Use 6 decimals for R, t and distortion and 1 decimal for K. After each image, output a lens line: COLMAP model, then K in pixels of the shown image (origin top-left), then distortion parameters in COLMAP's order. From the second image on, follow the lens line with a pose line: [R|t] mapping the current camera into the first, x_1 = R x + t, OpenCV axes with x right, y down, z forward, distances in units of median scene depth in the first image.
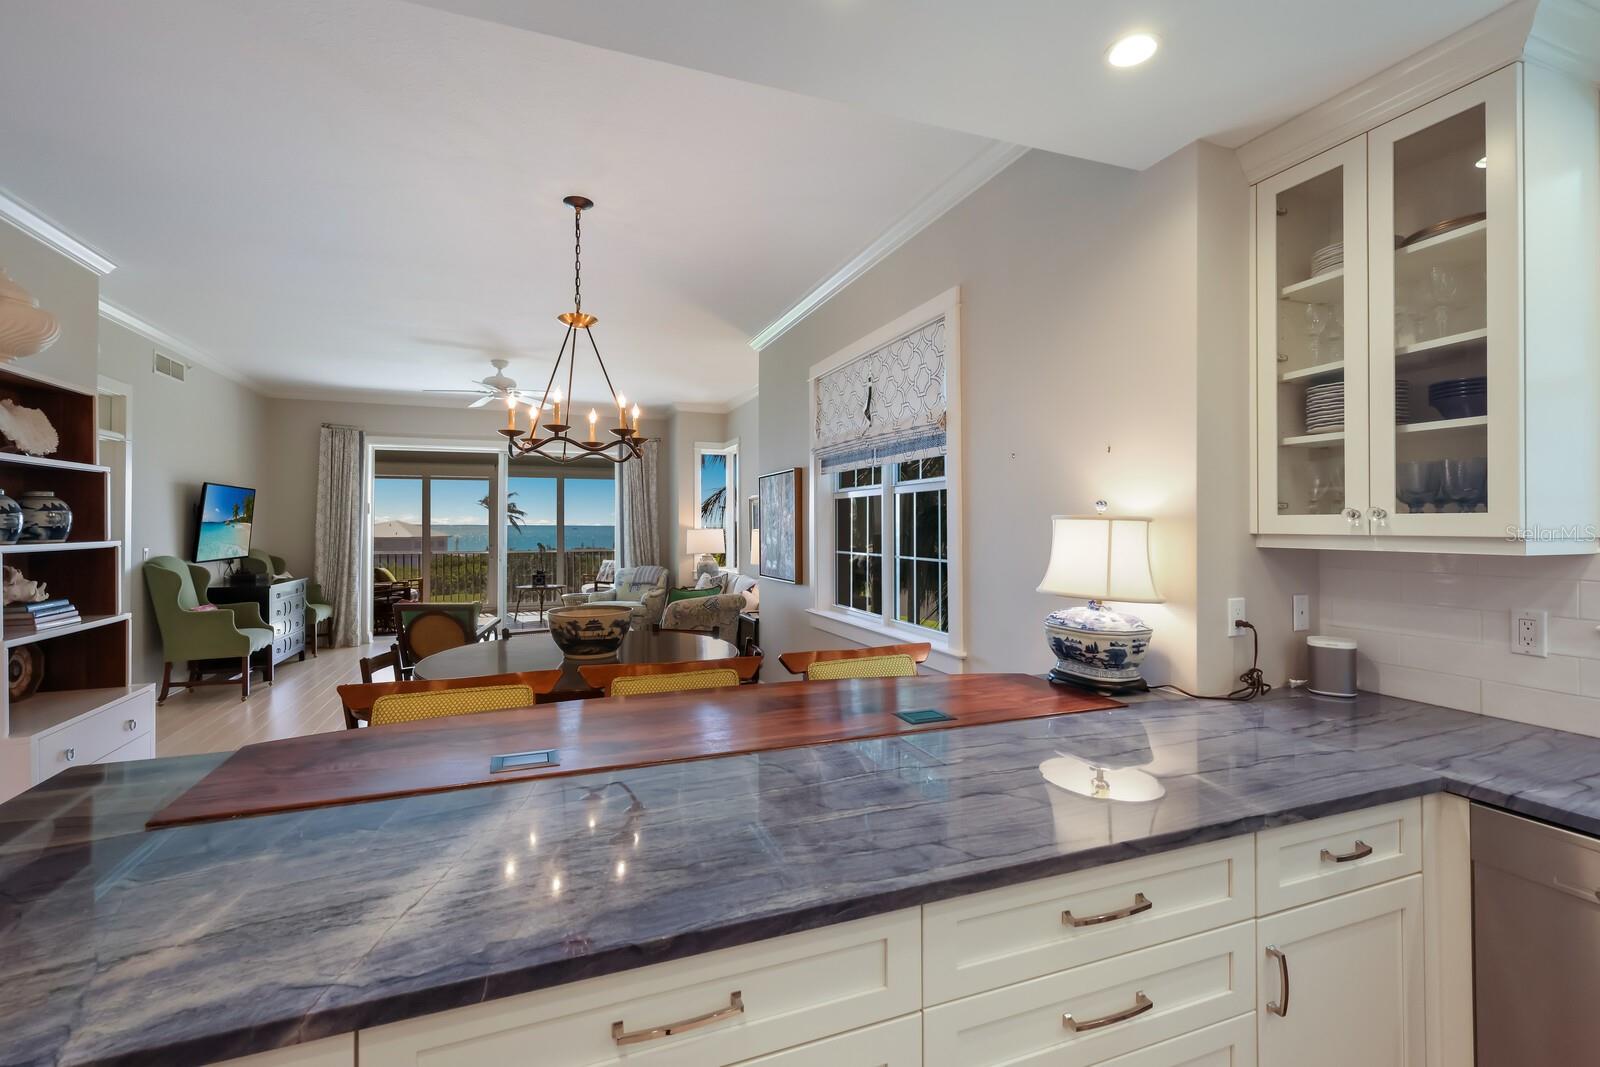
lens RADIAL K [[704.4, 0, 790.8], [0, 704.4, 527.1], [0, 0, 1]] dist [0.005382, -0.000099]
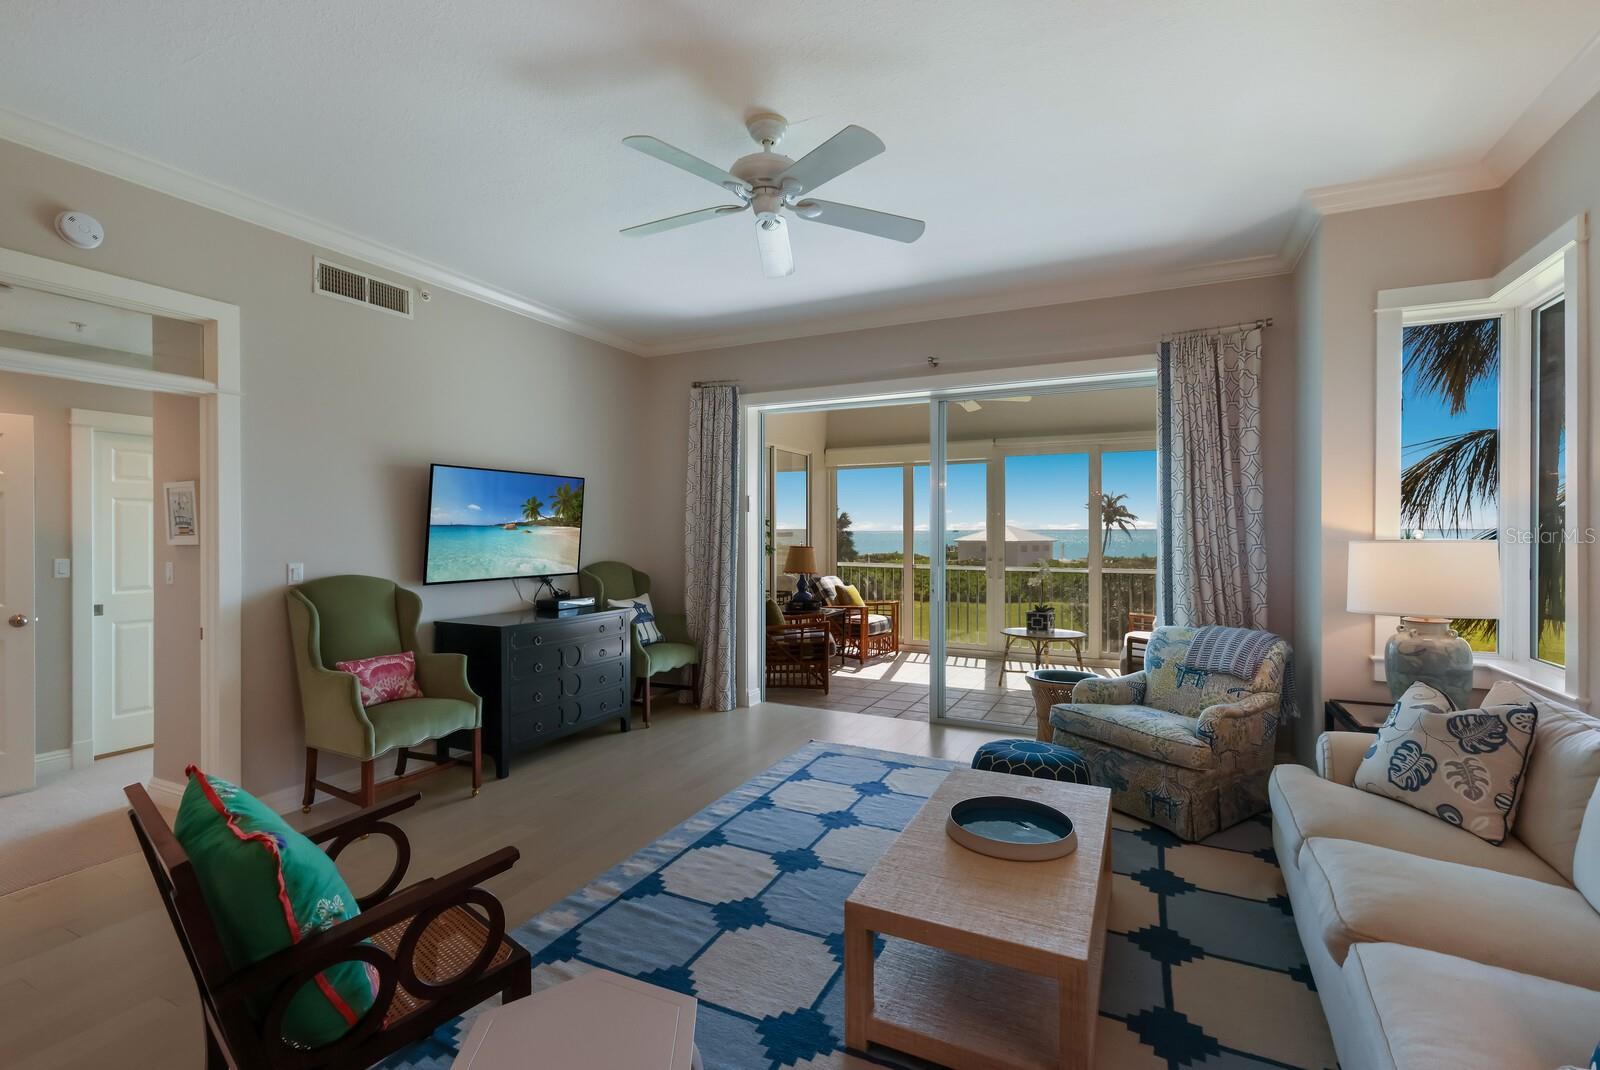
lens RADIAL K [[704.4, 0, 804.9], [0, 704.4, 533.9], [0, 0, 1]] dist [0.005382, -0.000099]
pose [[0.686557, 0.005146, -0.727058, -0.077191], [-0.002915, 0.999986, 0.004324, -0.000900], [0.727071, -0.000849, 0.686562, 0.558316]]
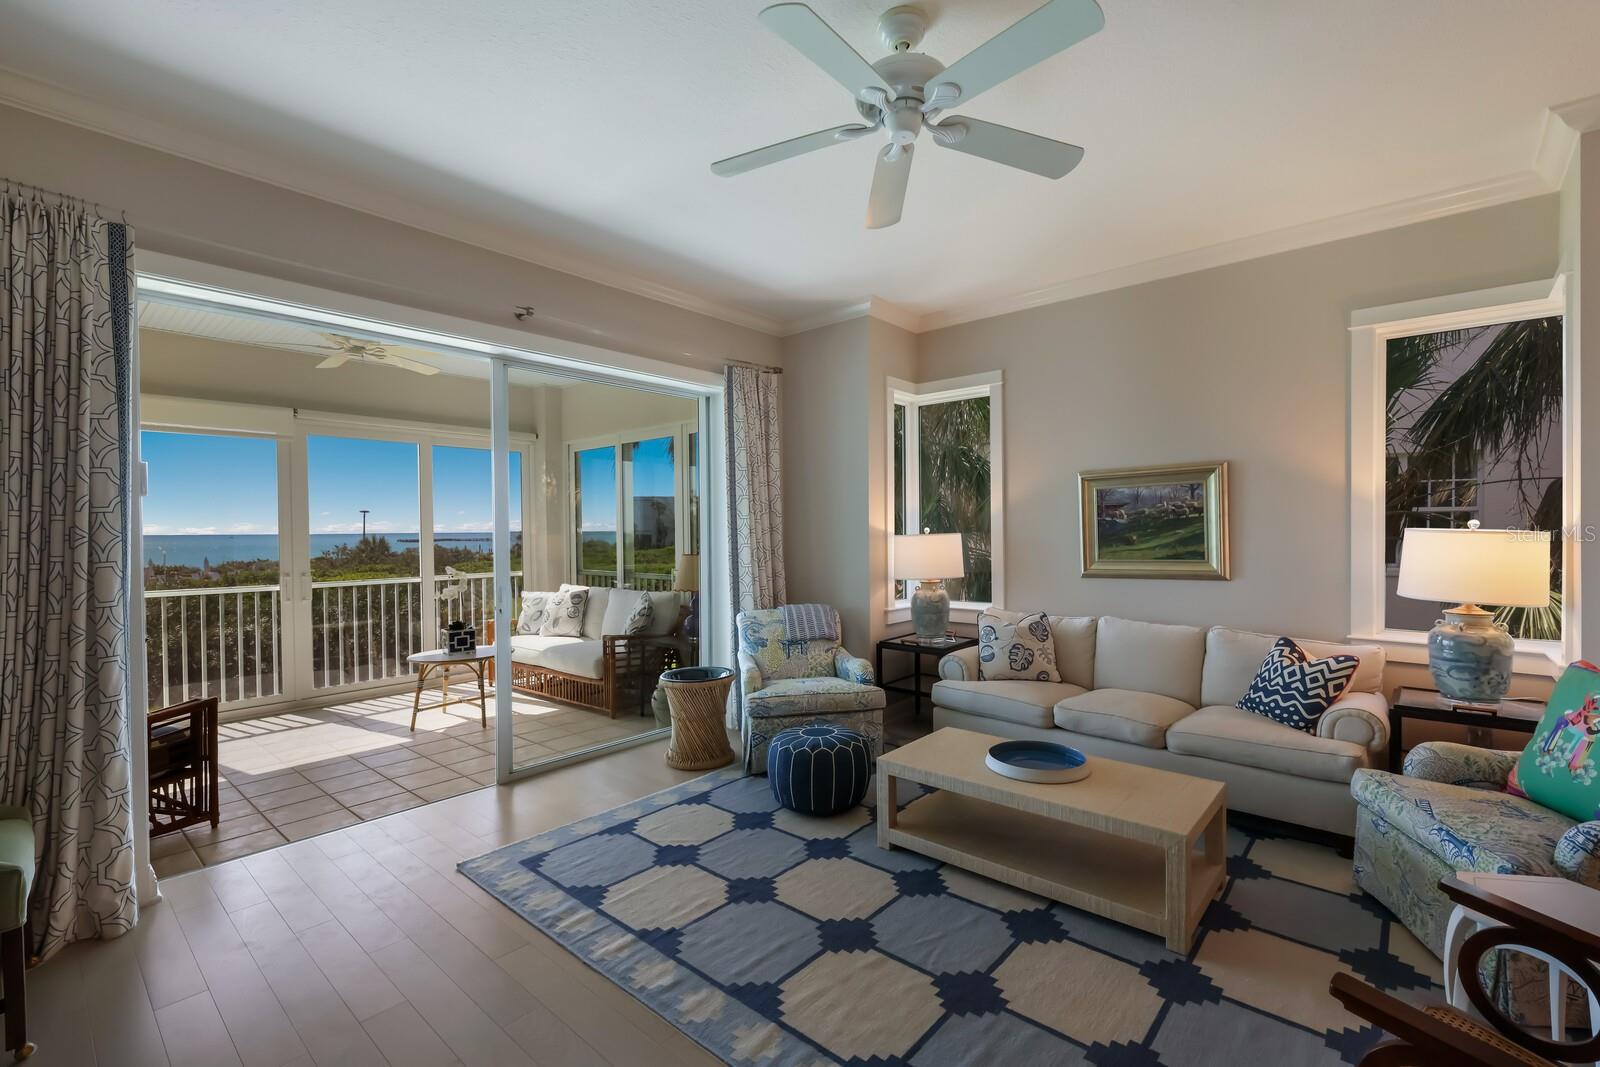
lens RADIAL K [[704.4, 0, 800.2], [0, 704.4, 534.3], [0, 0, 1]] dist [0.005382, -0.000099]
pose [[0.881343, -0.008438, 0.472401, -0.467370], [0.008277, 0.999963, 0.002418, 0.000923], [-0.472404, 0.001779, 0.881380, 0.554760]]
